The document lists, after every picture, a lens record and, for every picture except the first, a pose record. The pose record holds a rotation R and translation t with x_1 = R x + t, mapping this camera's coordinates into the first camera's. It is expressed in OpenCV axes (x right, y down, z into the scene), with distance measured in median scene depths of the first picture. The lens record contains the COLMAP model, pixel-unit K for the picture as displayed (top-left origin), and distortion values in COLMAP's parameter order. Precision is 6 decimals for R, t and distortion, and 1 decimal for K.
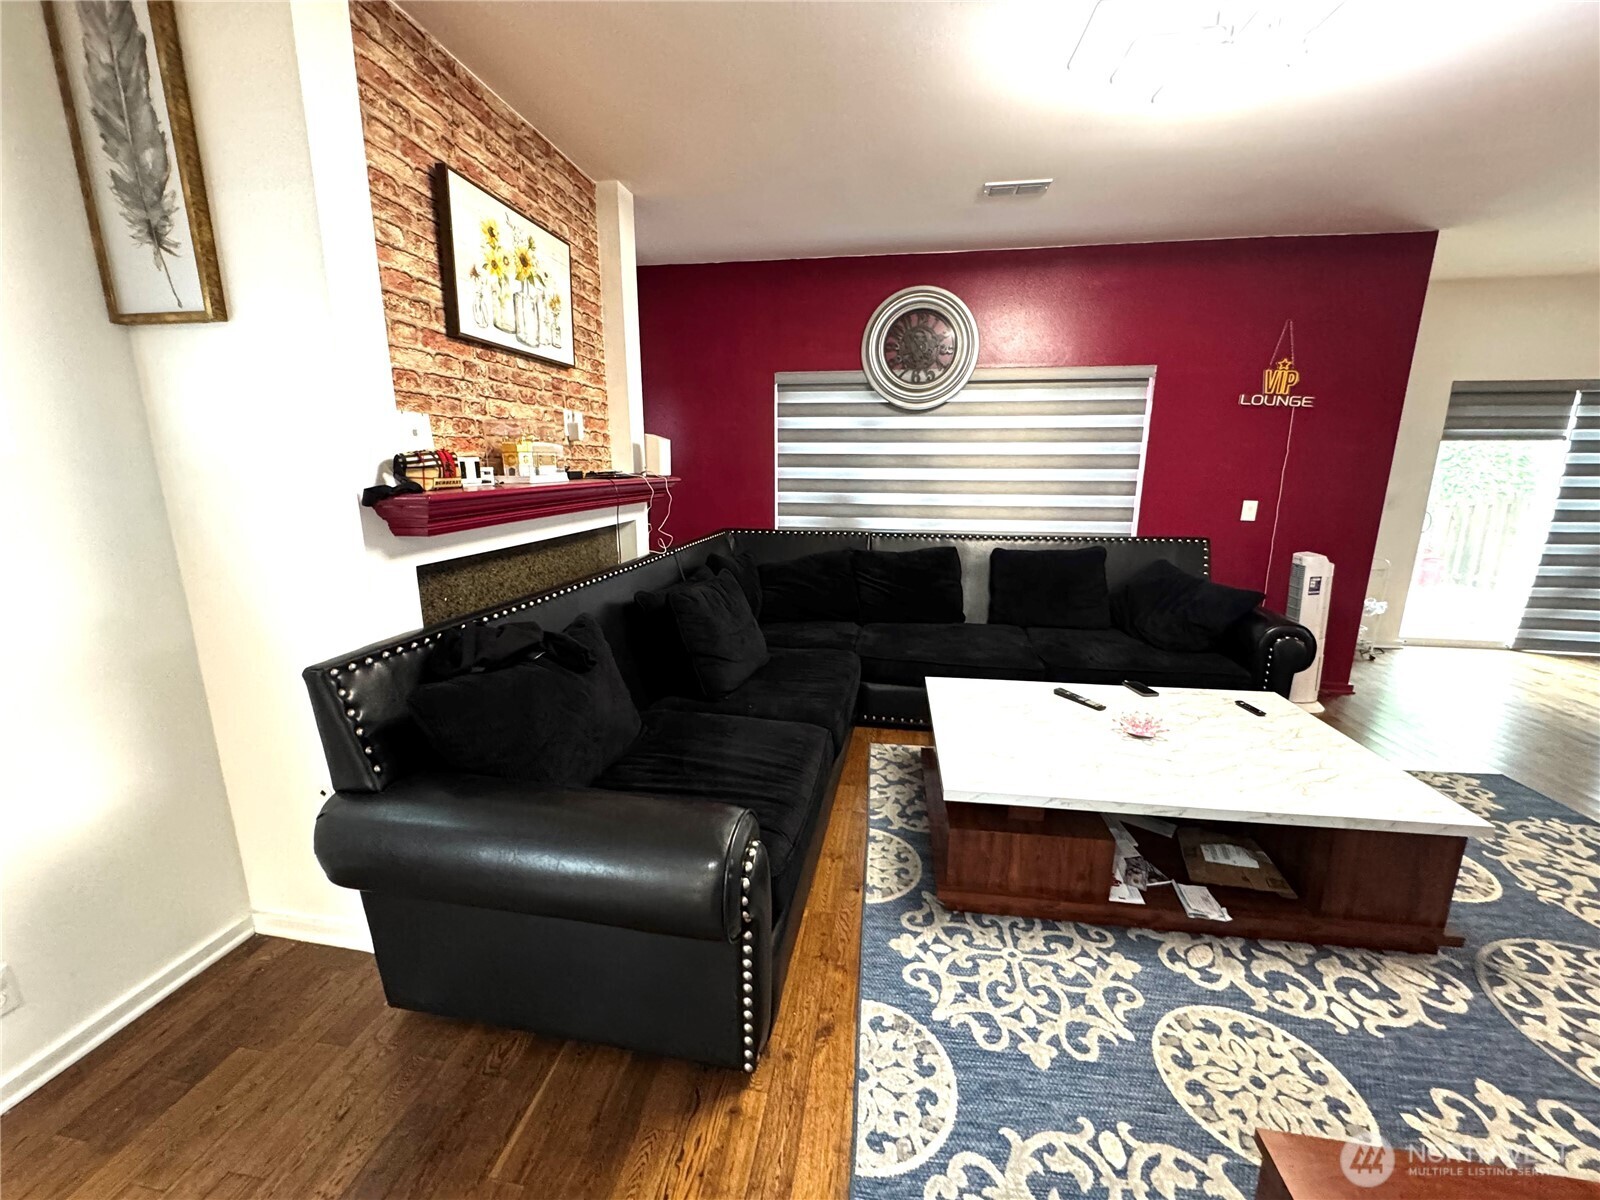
lens RADIAL K [[638.7, 0, 799.5], [0, 638.7, 599.0], [0, 0, 1]] dist [-0.000692, 0.000236]
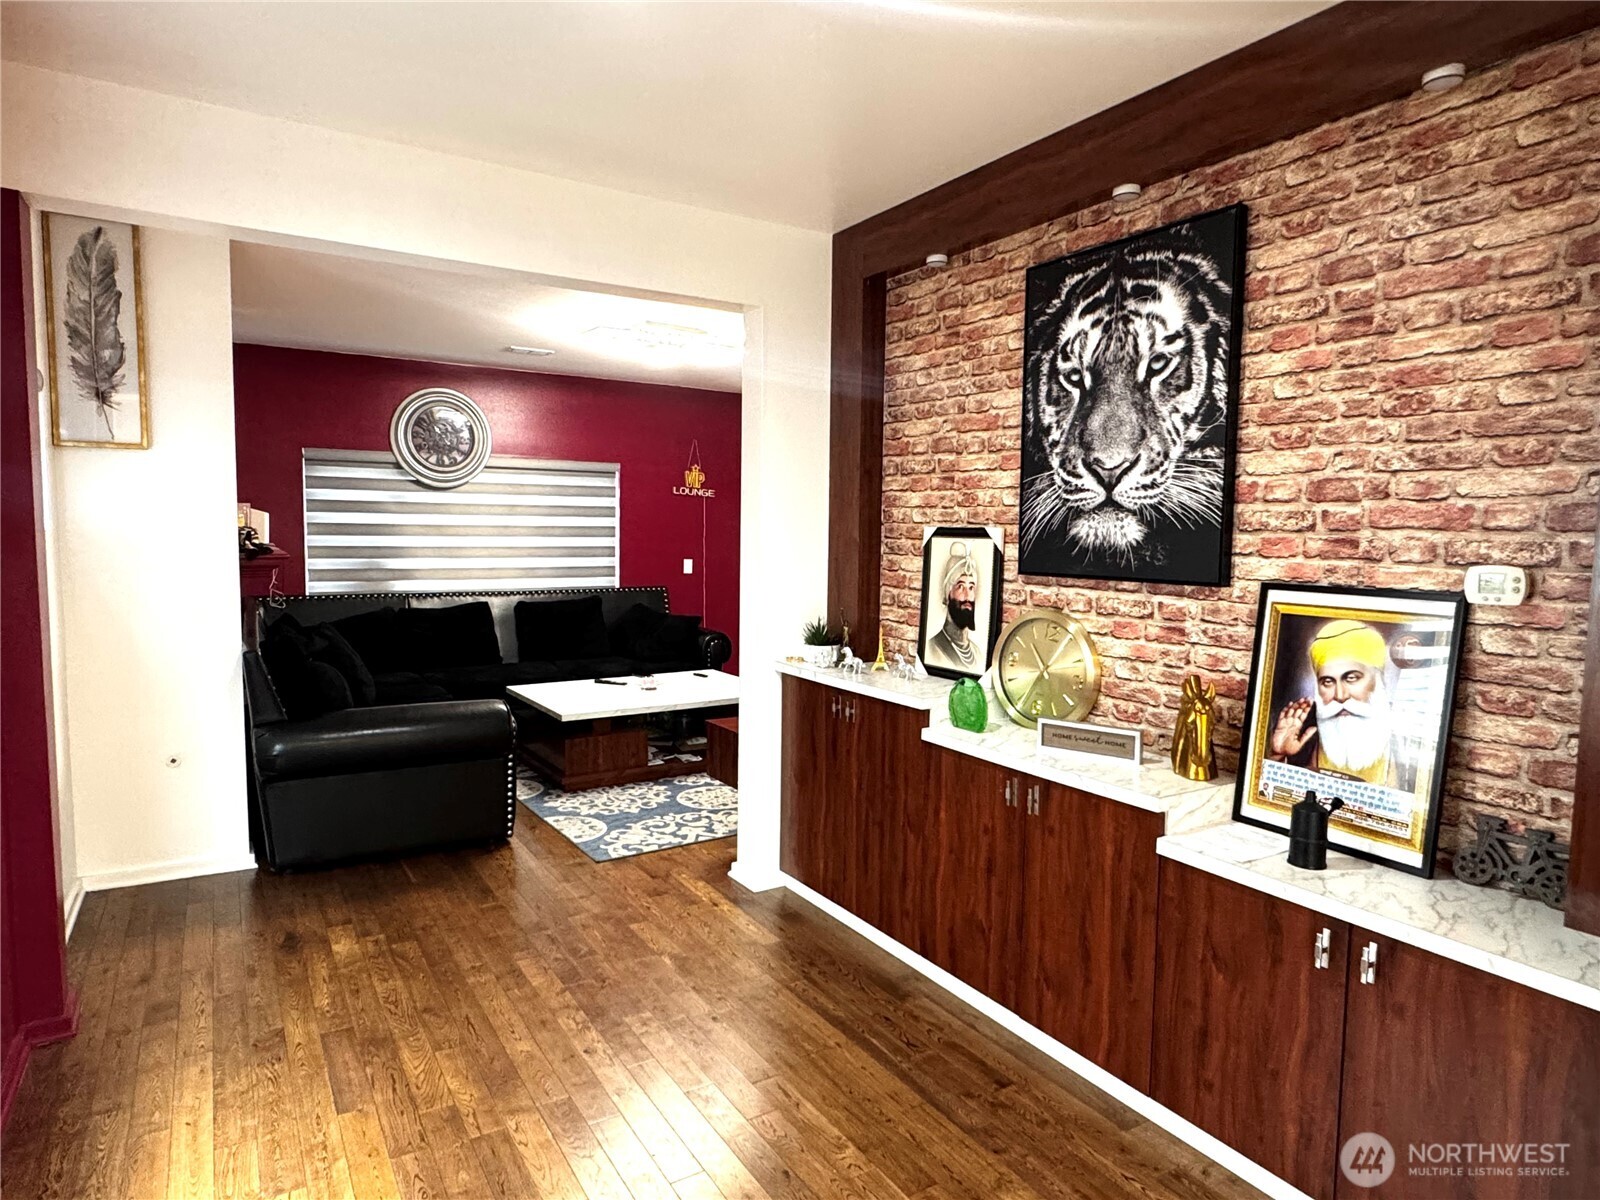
lens RADIAL K [[948.7, 0, 794.3], [0, 948.7, 608.2], [0, 0, 1]] dist [-0.000306, 0.001517]
pose [[0.754853, -0.047888, 0.654143, -0.997560], [0.127776, 0.988960, -0.075049, 0.282866], [-0.643327, 0.140234, 0.752639, -1.446109]]
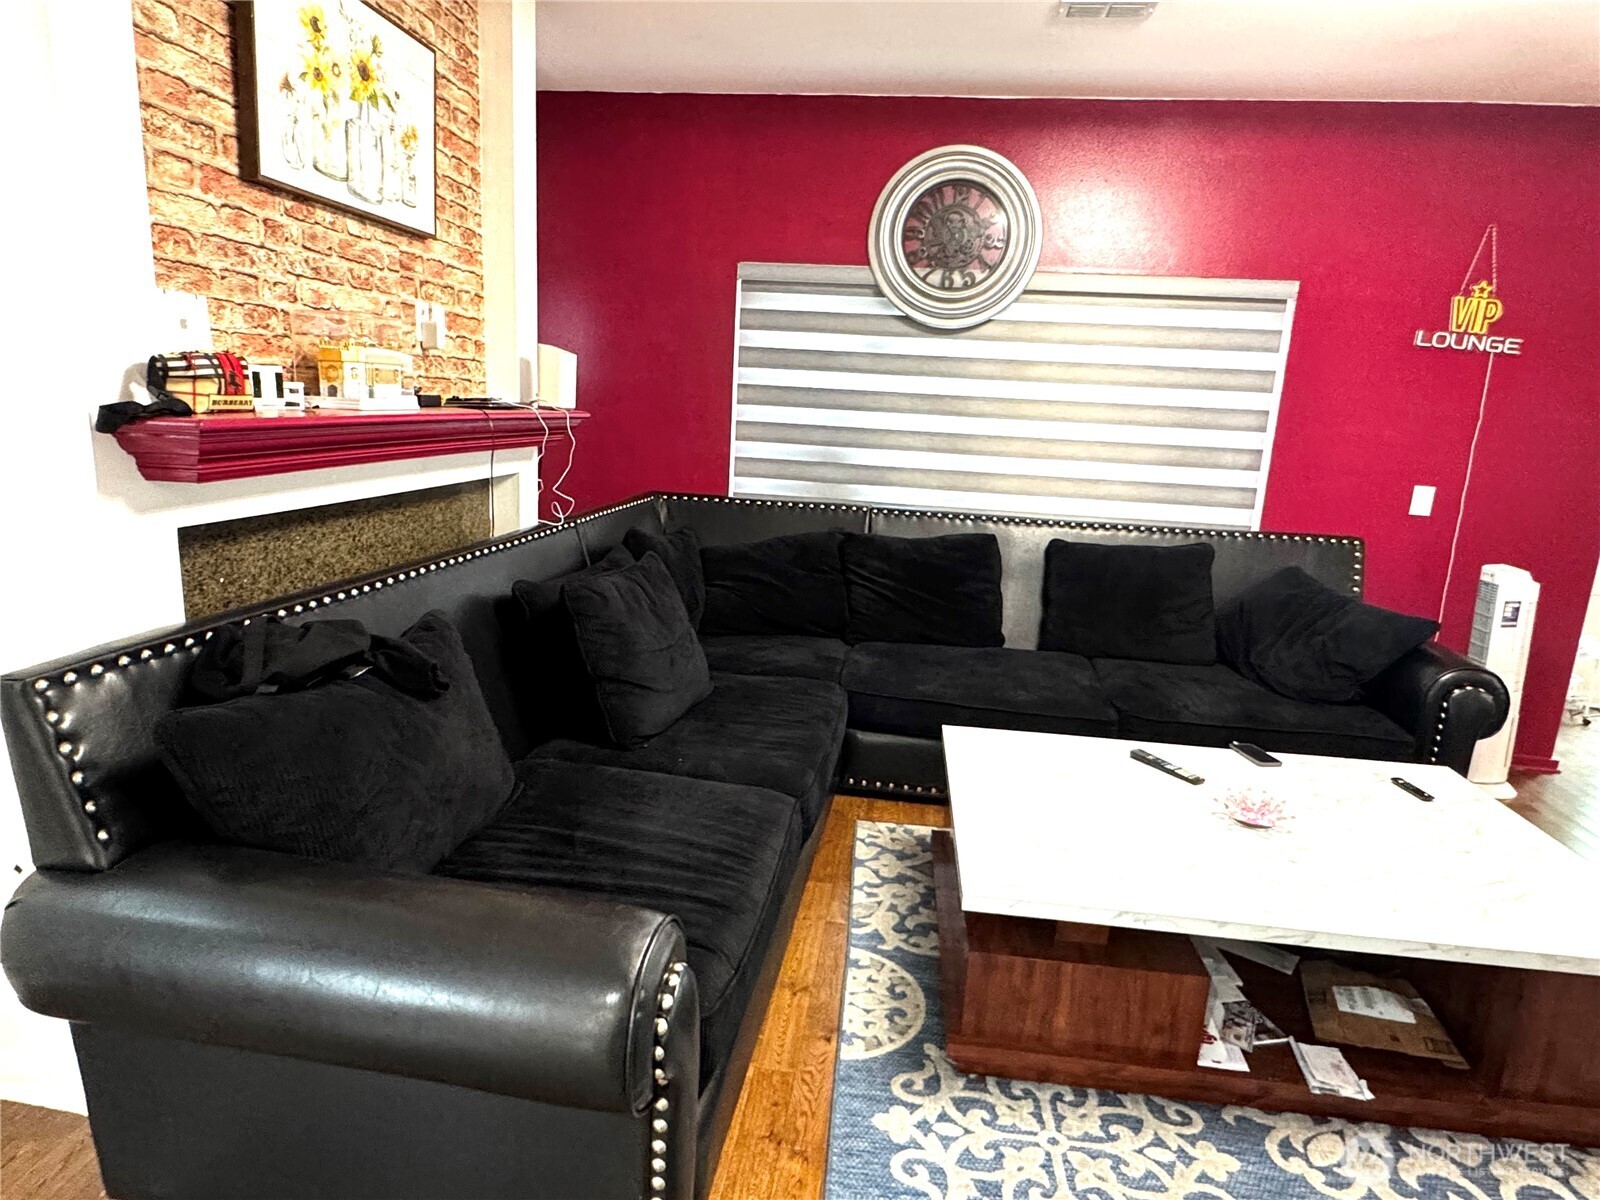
lens RADIAL K [[948.7, 0, 791.6], [0, 948.7, 605.3], [0, 0, 1]] dist [-0.000306, 0.001517]
pose [[0.998605, 0.041808, 0.032262, 0.000419], [-0.041912, 0.999118, 0.002555, -0.000871], [-0.032127, -0.003904, 0.999476, 0.006708]]
